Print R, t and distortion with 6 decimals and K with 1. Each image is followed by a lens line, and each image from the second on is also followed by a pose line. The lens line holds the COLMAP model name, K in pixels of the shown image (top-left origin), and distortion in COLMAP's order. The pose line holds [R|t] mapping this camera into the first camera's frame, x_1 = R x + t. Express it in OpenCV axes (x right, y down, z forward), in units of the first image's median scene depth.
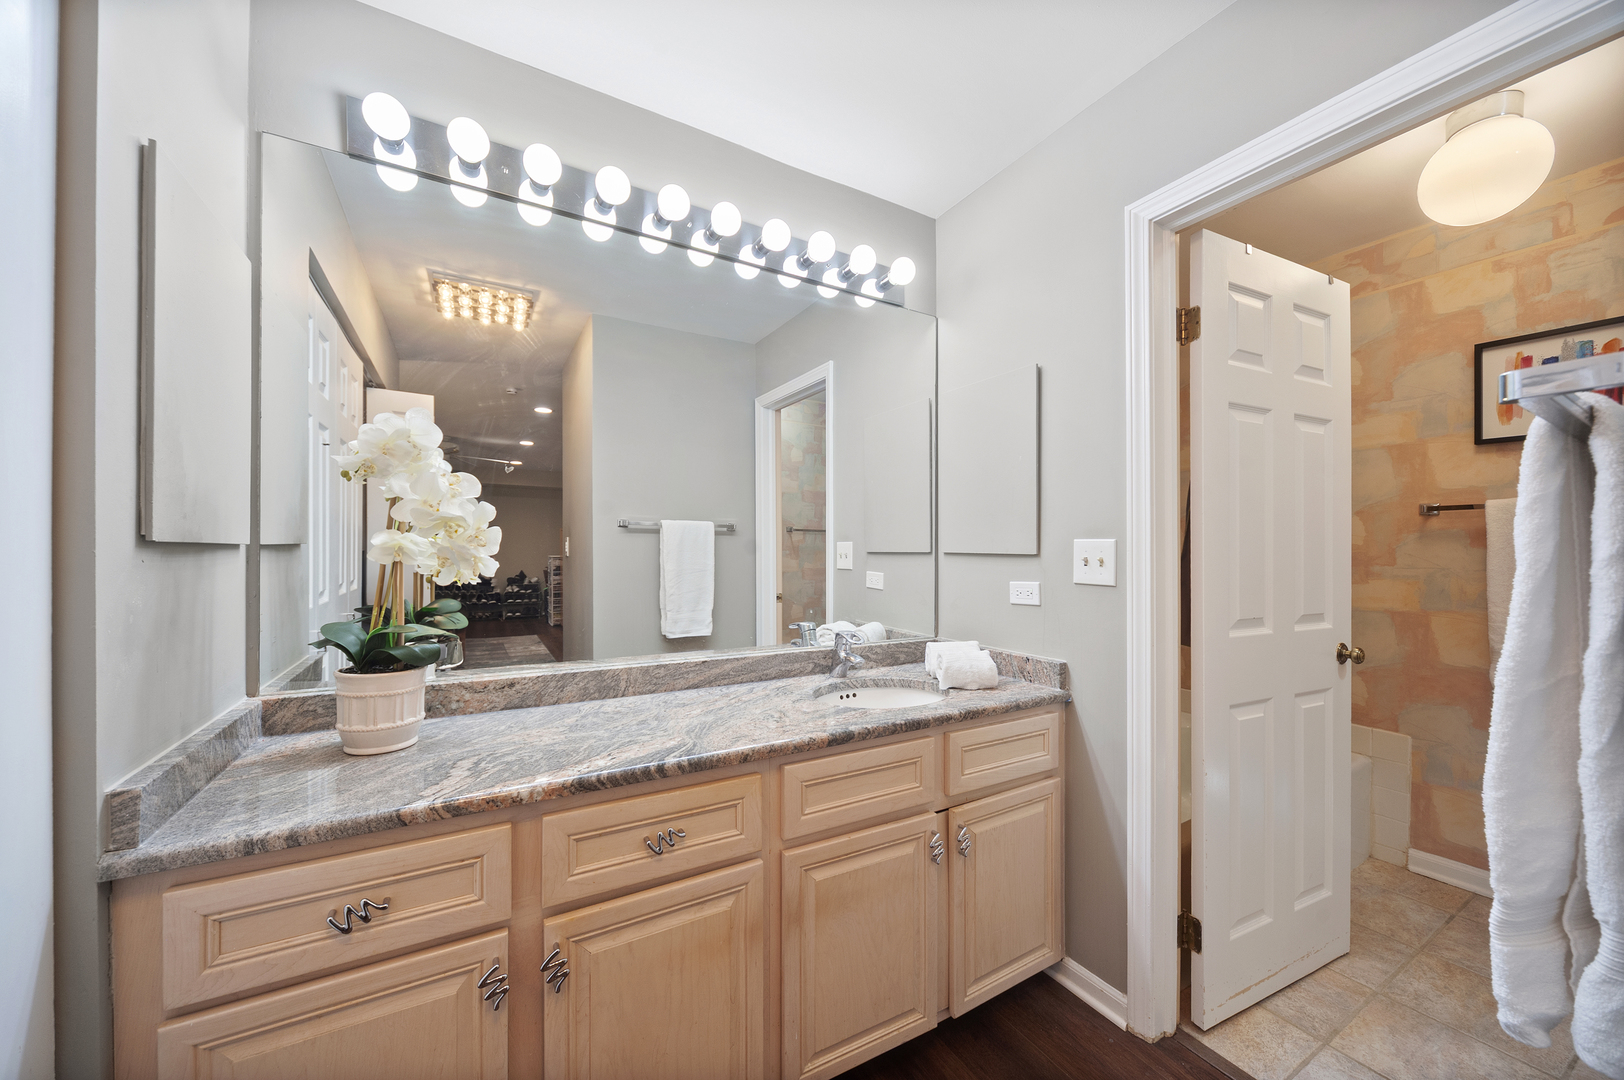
lens RADIAL K [[597.9, 0, 818.4], [0, 597.9, 545.9], [0, 0, 1]] dist [-0.000237, -0.000038]
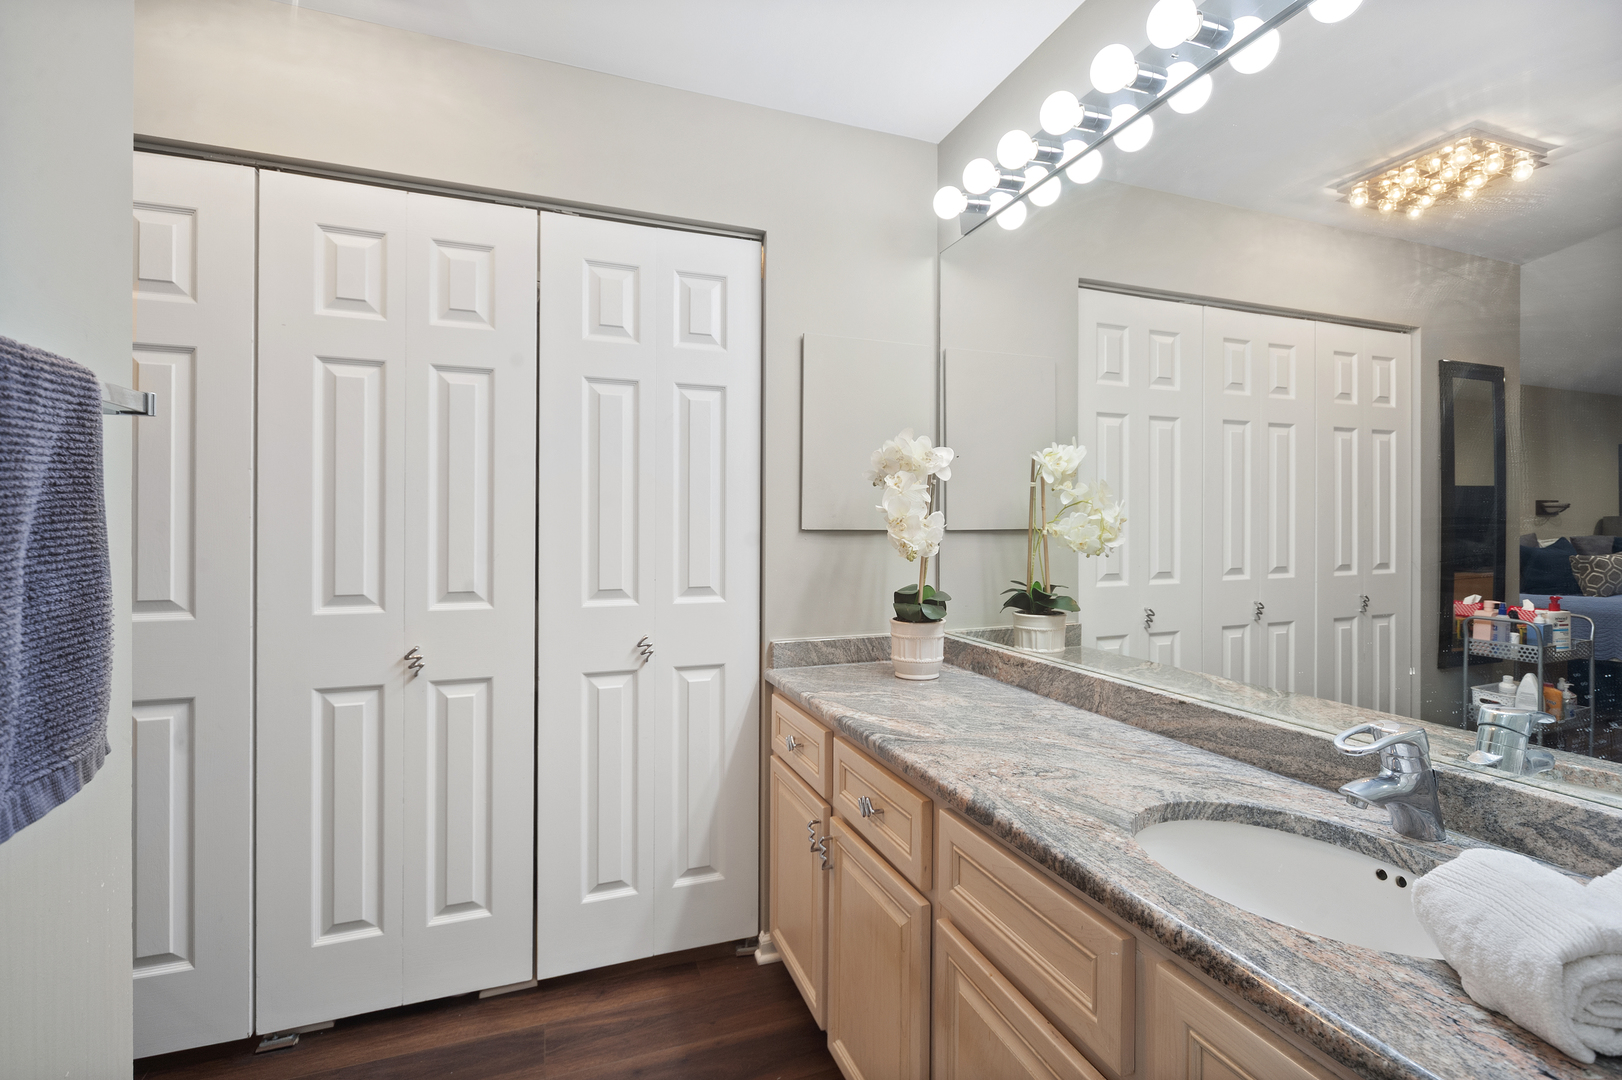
lens RADIAL K [[728.1, 0, 814.4], [0, 728.1, 536.6], [0, 0, 1]] dist [-0.002042, -0.000159]
pose [[-0.169814, 0.000345, -0.985476, 0.775972], [0.003580, 0.999994, -0.000266, 0.011676], [0.985470, -0.003574, -0.169814, 0.857763]]
